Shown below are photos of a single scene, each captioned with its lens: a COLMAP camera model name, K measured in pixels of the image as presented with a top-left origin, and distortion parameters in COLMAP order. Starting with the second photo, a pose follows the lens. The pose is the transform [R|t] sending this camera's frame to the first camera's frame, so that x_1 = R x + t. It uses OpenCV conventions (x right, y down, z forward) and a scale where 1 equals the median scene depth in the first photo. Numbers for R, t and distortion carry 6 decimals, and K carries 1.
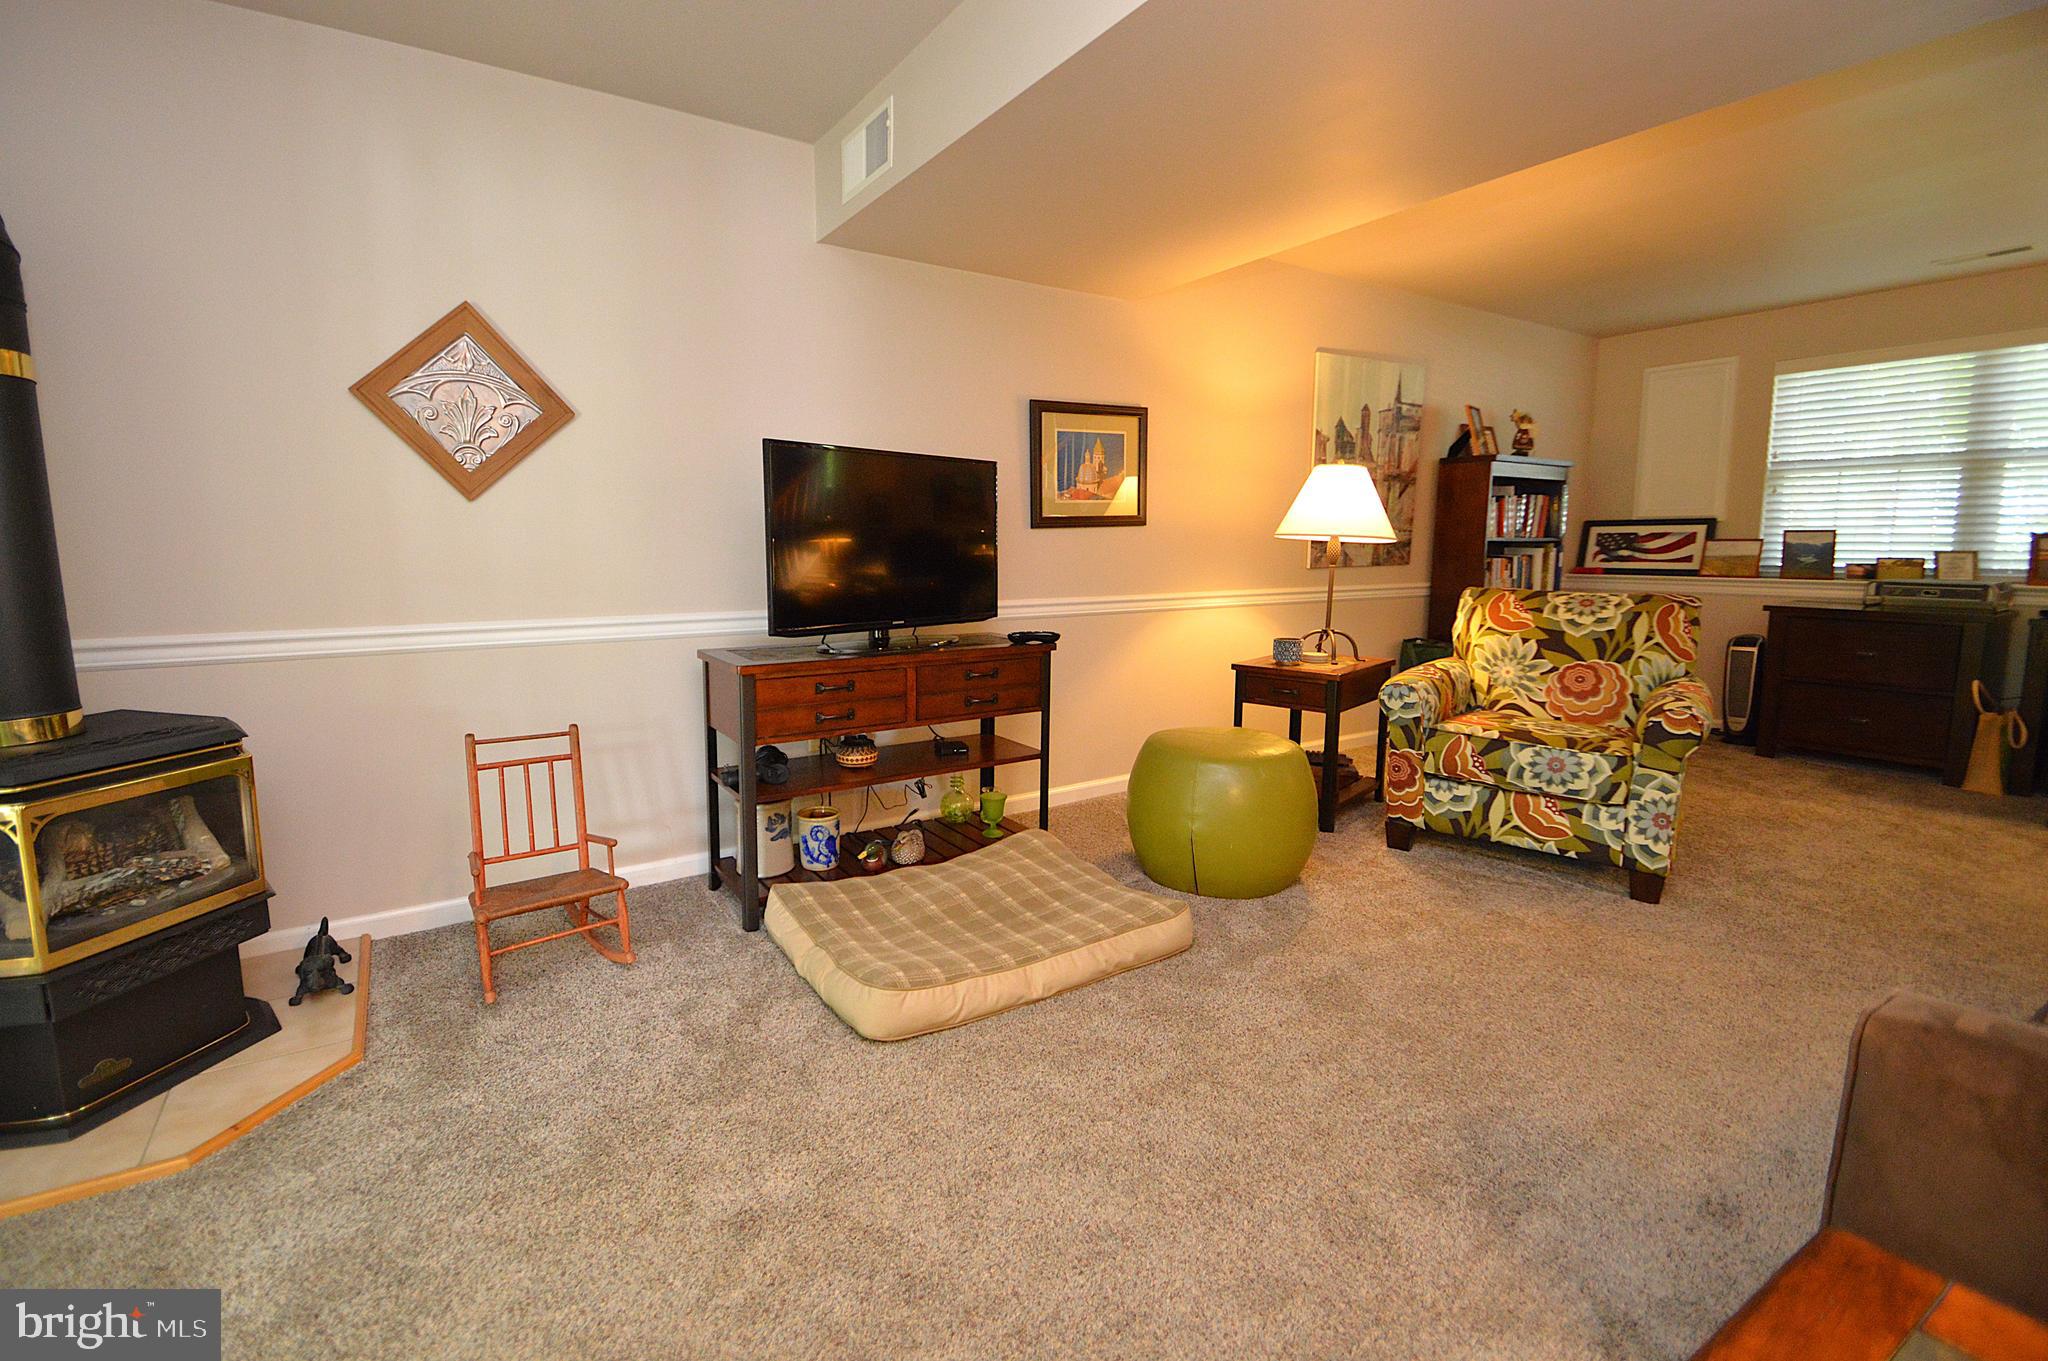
lens RADIAL K [[905.6, 0, 1018.4], [0, 905.6, 664.7], [0, 0, 1]] dist [-0.001210, -0.001261]
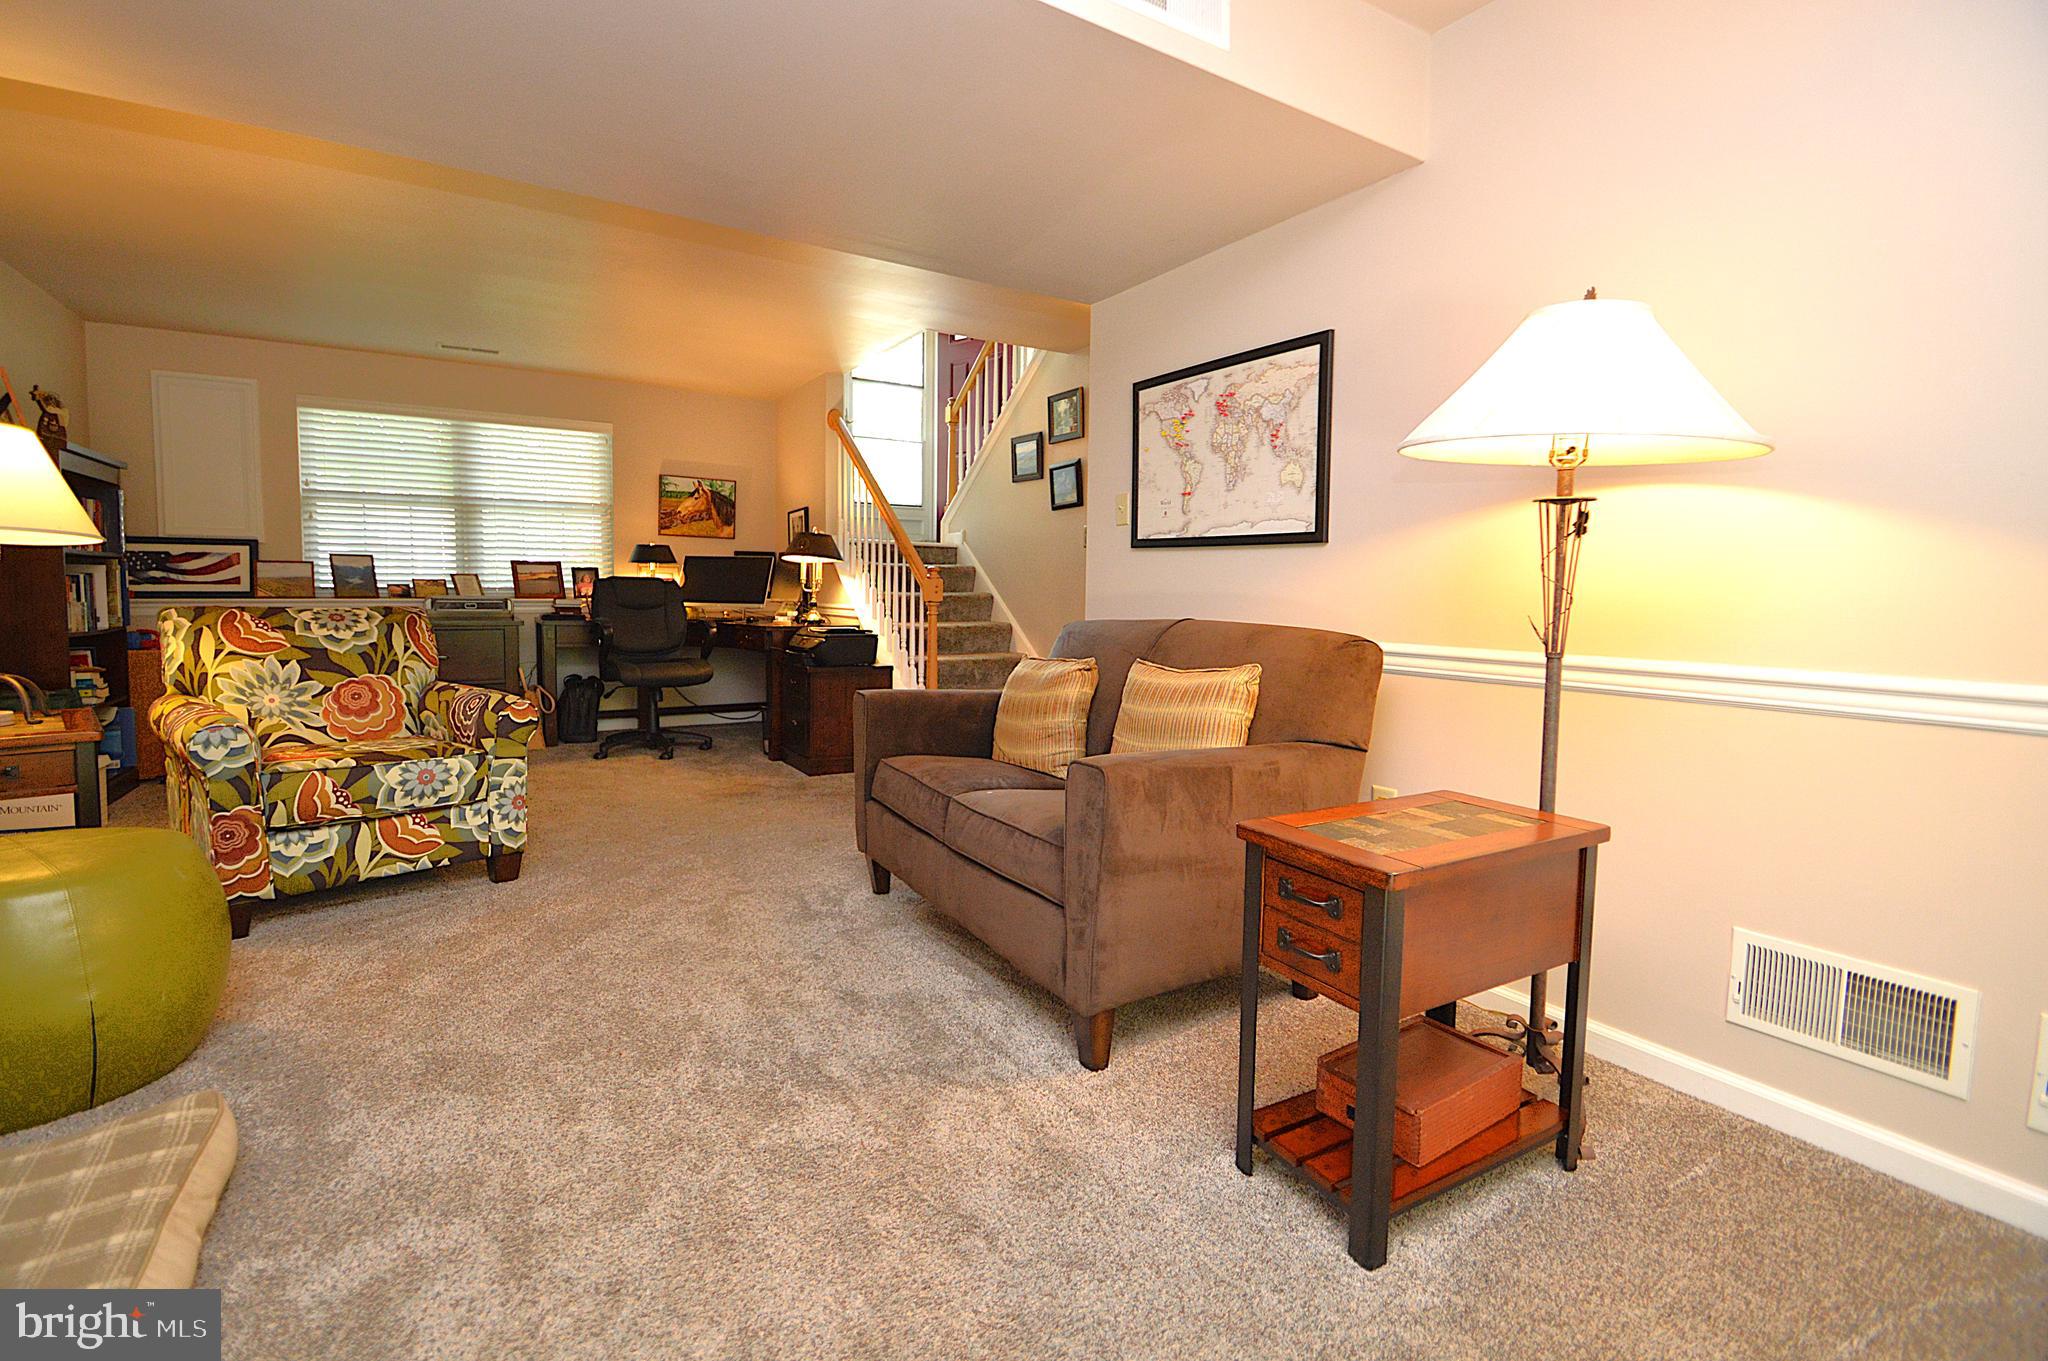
lens RADIAL K [[905.6, 0, 959.1], [0, 905.6, 660.9], [0, 0, 1]] dist [-0.001210, -0.001261]
pose [[0.059775, -0.079737, 0.995022, -0.313038], [0.123581, 0.989727, 0.071889, -0.011694], [-0.990533, 0.118668, 0.069015, 0.322429]]
